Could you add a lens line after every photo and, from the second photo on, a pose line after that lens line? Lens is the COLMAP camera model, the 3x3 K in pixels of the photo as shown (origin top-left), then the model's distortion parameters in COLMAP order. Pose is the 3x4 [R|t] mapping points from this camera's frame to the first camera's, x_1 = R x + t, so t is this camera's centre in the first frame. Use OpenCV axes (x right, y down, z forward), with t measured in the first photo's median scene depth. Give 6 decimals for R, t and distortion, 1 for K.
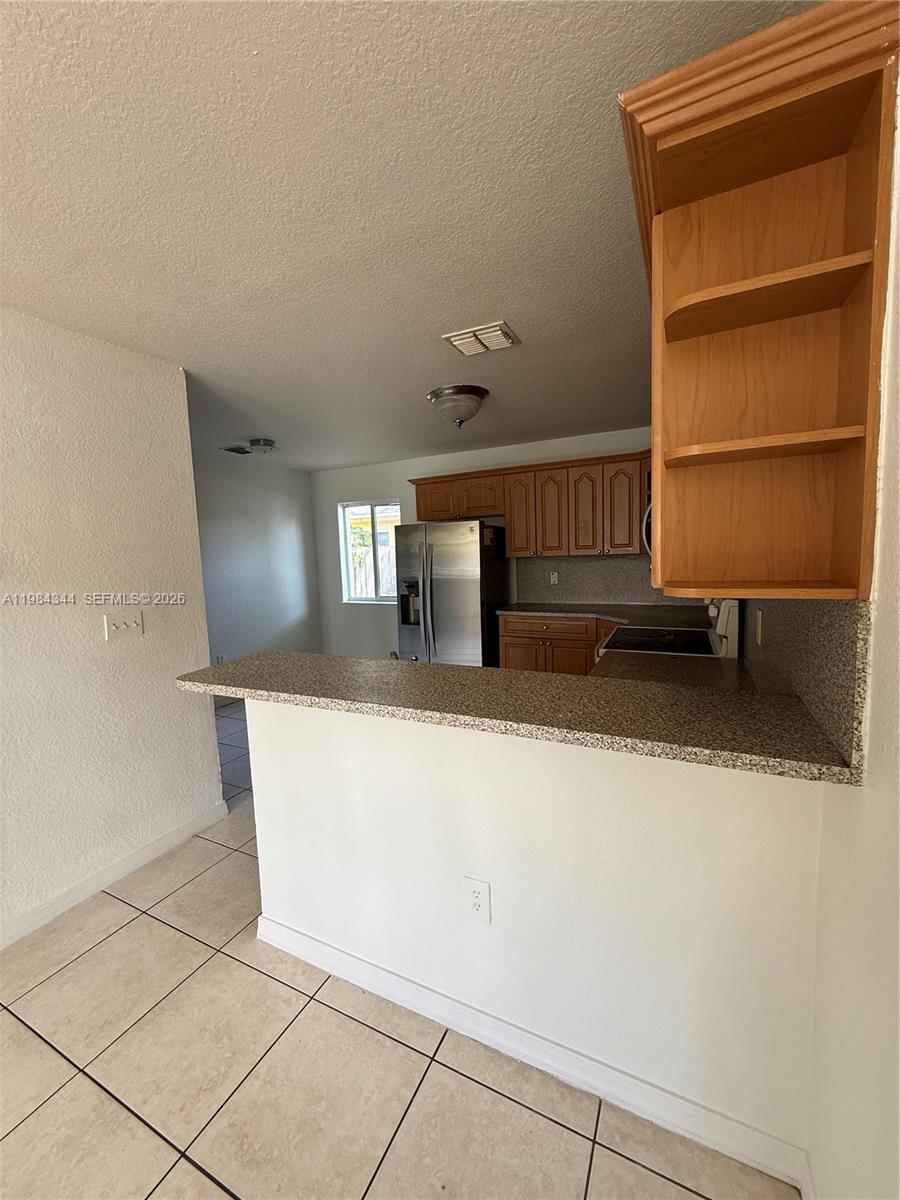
lens RADIAL K [[479.3, 0, 449.7], [0, 479.3, 597.7], [0, 0, 1]] dist [0.004921, 0.000781]
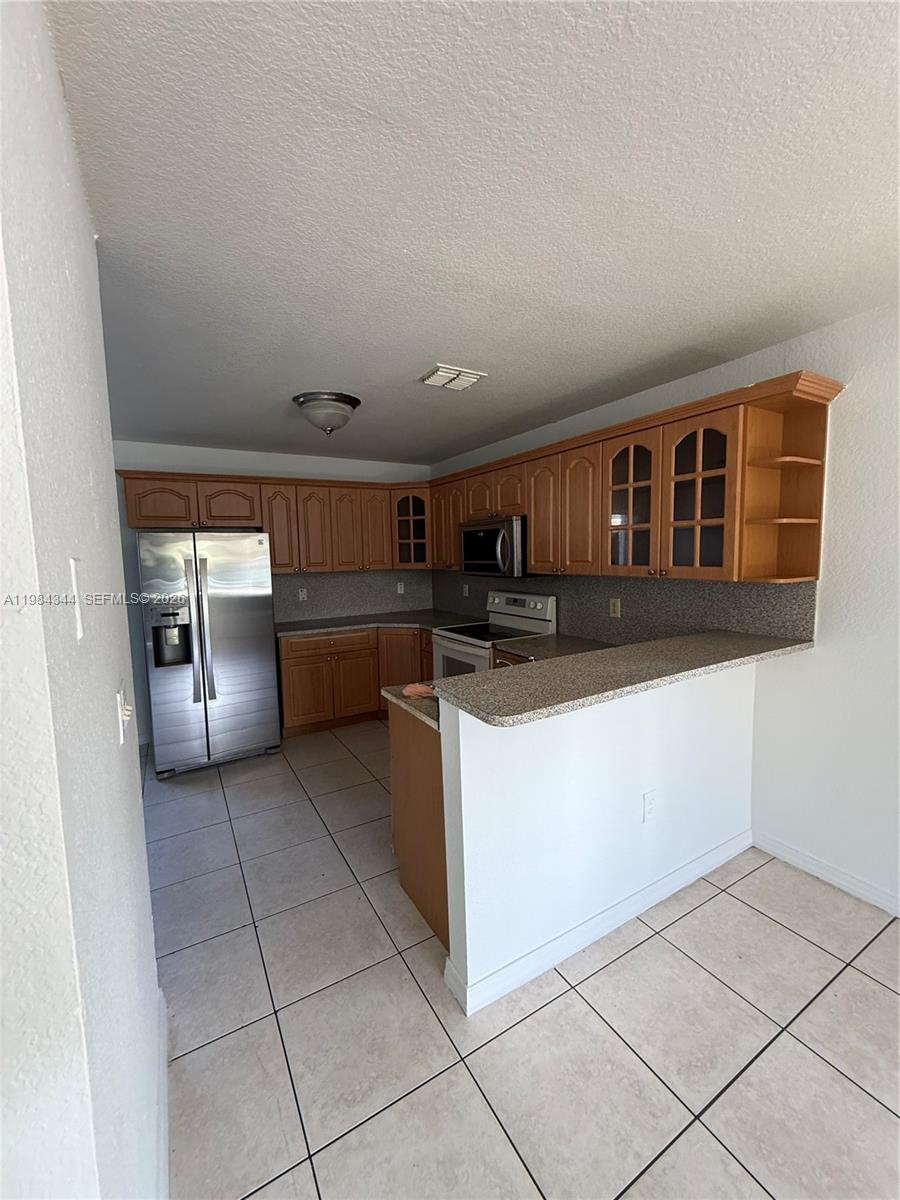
lens RADIAL K [[479.3, 0, 449.6], [0, 479.3, 597.6], [0, 0, 1]] dist [0.004921, 0.000781]
pose [[0.546690, -0.056020, 0.835459, -1.041979], [0.087720, 0.996101, 0.009391, -0.041729], [-0.832727, 0.068153, 0.549473, 0.484840]]
